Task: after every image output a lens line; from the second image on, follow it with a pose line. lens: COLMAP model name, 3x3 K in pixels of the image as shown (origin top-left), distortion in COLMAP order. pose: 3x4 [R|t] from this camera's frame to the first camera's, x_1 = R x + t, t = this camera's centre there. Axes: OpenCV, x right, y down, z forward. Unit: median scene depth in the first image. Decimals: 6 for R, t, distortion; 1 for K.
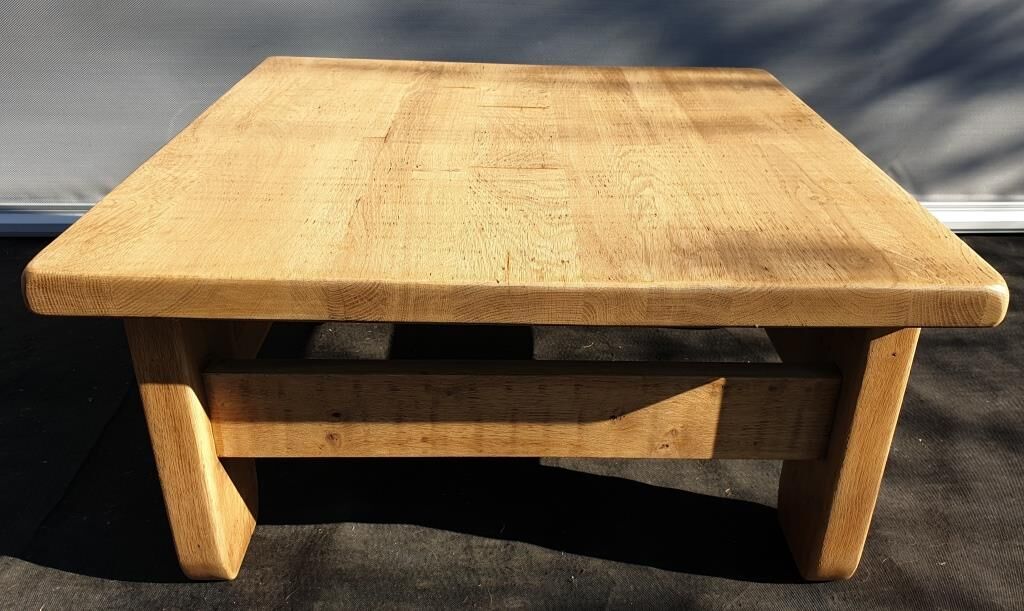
lens RADIAL K [[841.8, 0, 510.0], [0, 841.8, 288.5], [0, 0, 1]] dist [0.007789, 0.001242]
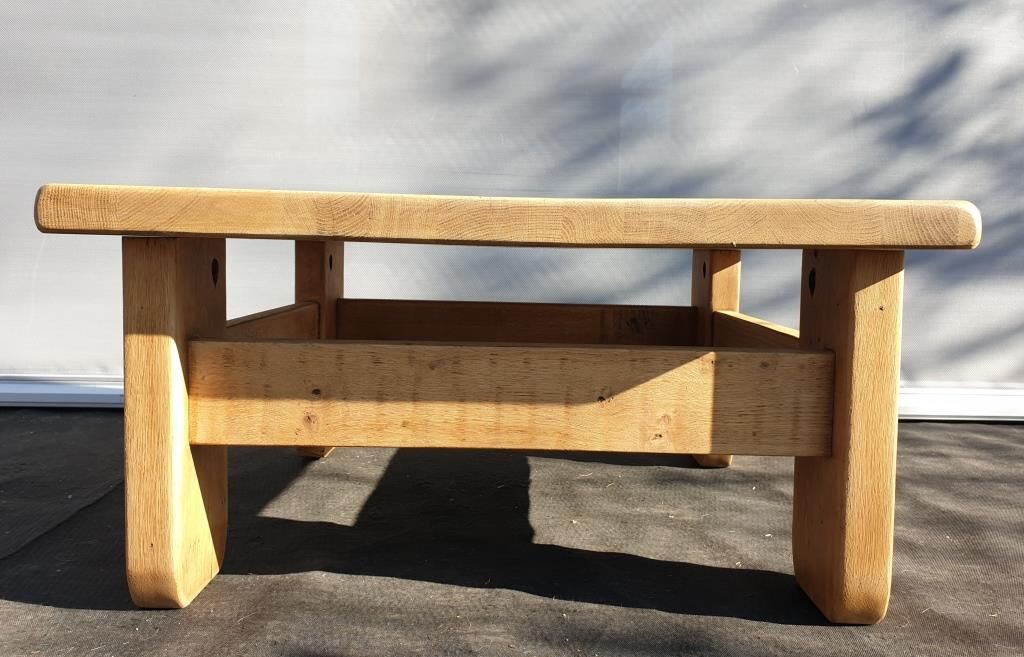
lens RADIAL K [[799.2, 0, 497.9], [0, 799.2, 277.7], [0, 0, 1]] dist [-0.008337, 0.028028]
pose [[0.999452, 0.005944, -0.032562, 0.036223], [-0.018513, 0.915865, -0.401060, 0.431607], [0.027439, 0.401443, 0.915473, 0.115285]]
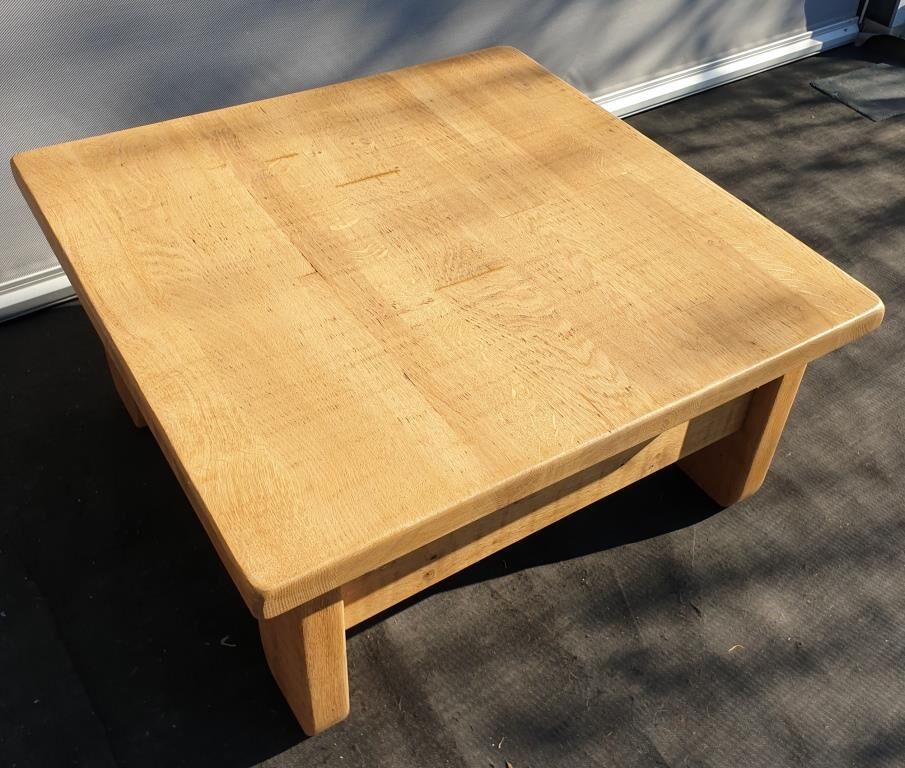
lens RADIAL K [[967.9, 0, 431.0], [0, 967.9, 339.3], [0, 0, 1]] dist [0.040432, 0.000000]
pose [[0.855525, -0.332044, 0.397270, -0.683934], [0.221120, 0.928106, 0.299542, -0.557125], [-0.468170, -0.168421, 0.867440, -0.084519]]
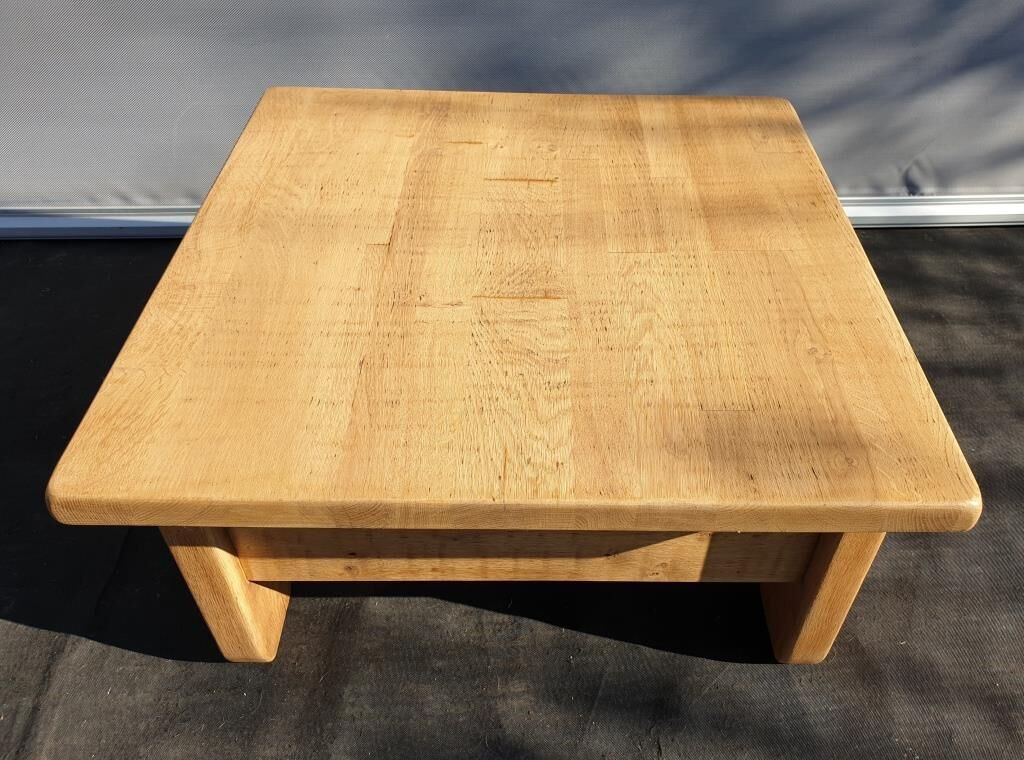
lens RADIAL K [[817.0, 0, 525.0], [0, 817.0, 359.9], [0, 0, 1]] dist [0.000440, 0.018439]
pose [[0.999851, -0.001464, -0.017219, 0.038317], [0.005887, 0.965674, 0.259692, -0.396842], [0.016248, -0.259754, 0.965538, 0.052993]]
